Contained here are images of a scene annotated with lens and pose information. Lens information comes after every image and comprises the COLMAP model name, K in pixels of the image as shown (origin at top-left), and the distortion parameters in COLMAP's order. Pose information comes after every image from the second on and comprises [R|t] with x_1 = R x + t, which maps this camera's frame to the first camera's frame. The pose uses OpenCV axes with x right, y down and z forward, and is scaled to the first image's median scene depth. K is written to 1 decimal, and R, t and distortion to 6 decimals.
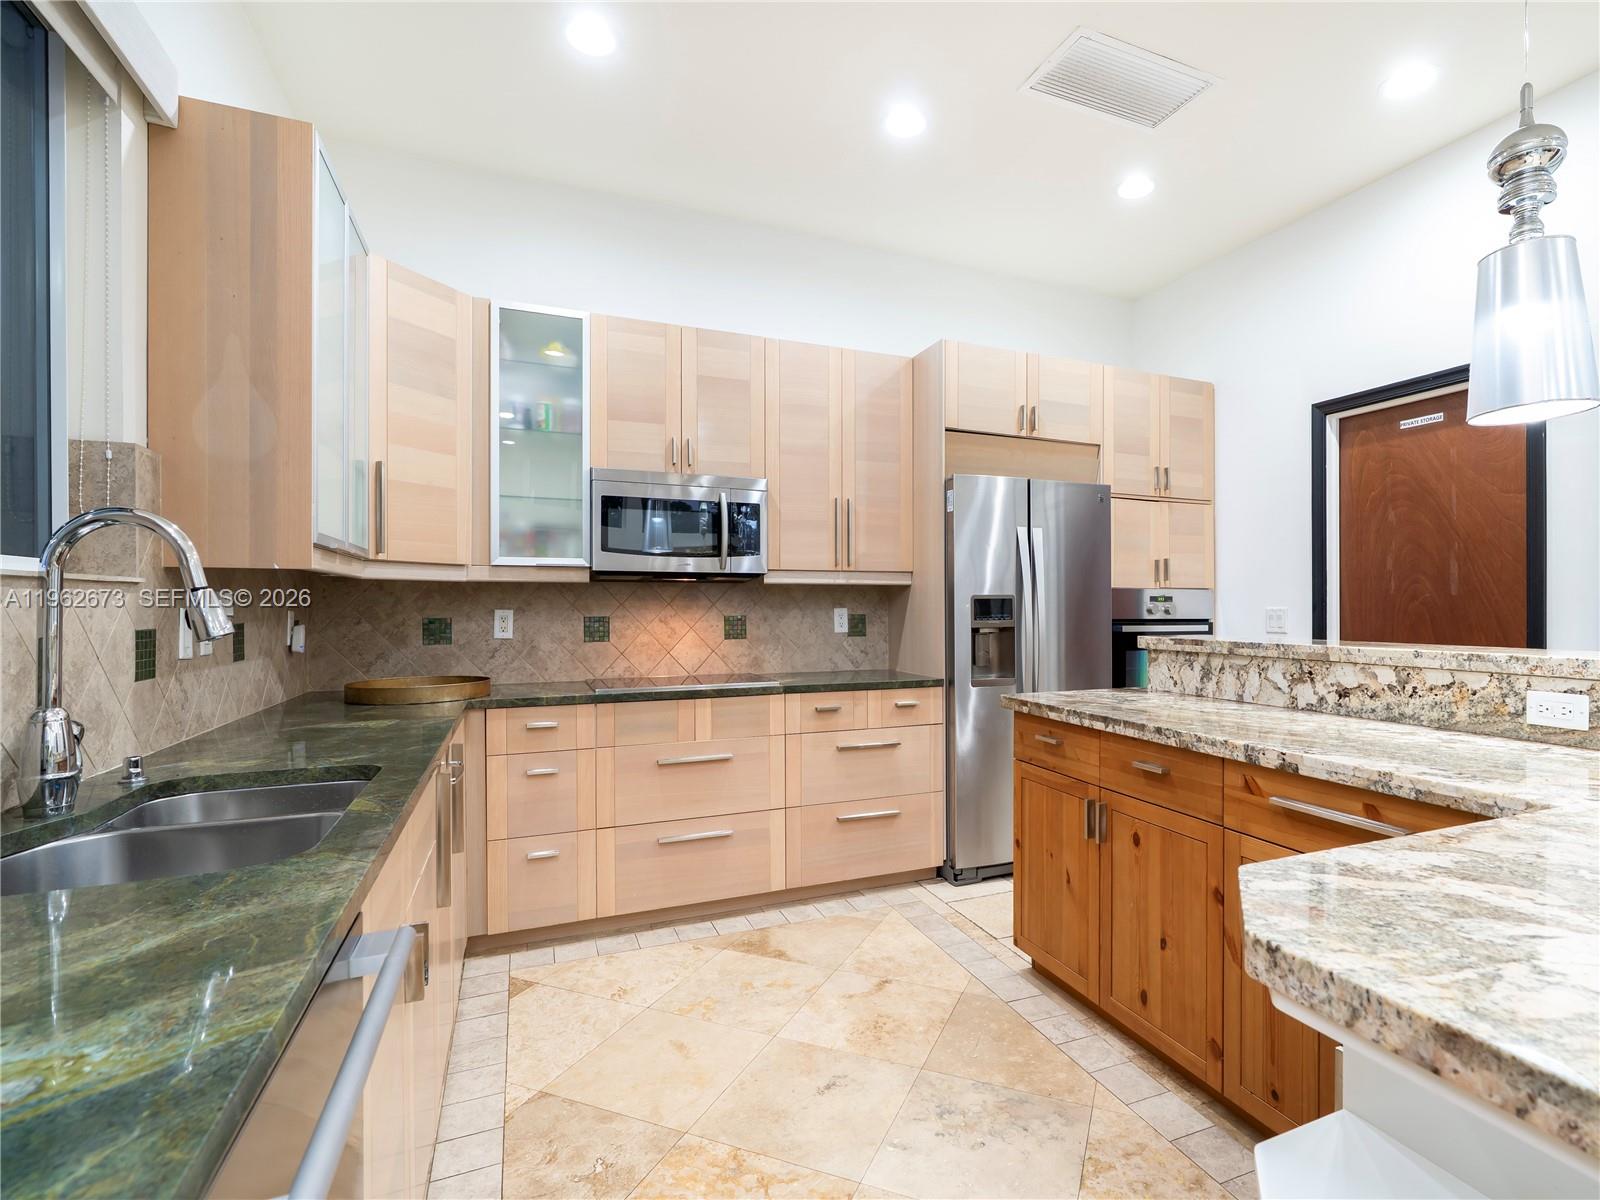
lens RADIAL K [[815.3, 0, 800.0], [0, 815.3, 600.0], [0, 0, 1]] dist [-0.001514, -0.000173]
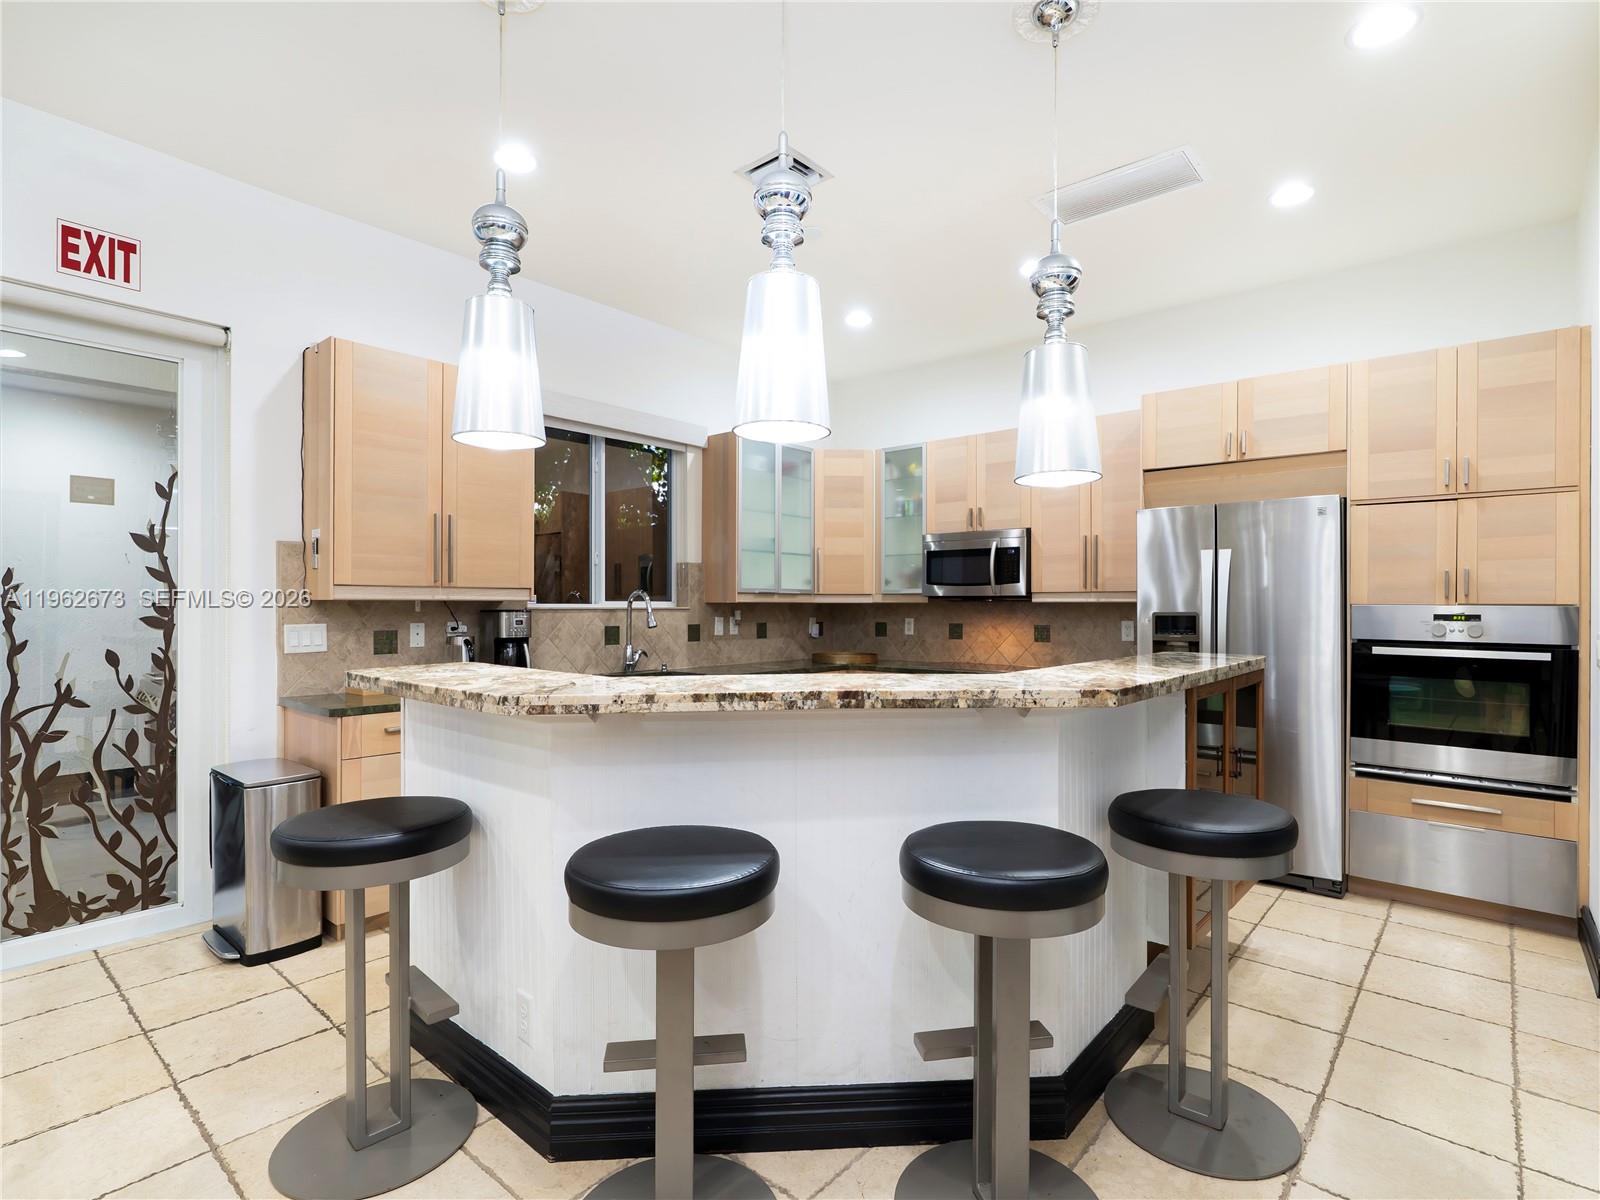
lens RADIAL K [[815.3, 0, 800.0], [0, 815.3, 600.0], [0, 0, 1]] dist [-0.001514, -0.000173]
pose [[0.419812, -0.003714, -0.907604, 1.103218], [0.004056, 0.999989, -0.002216, -0.023808], [0.907602, -0.002751, 0.419822, 0.056261]]
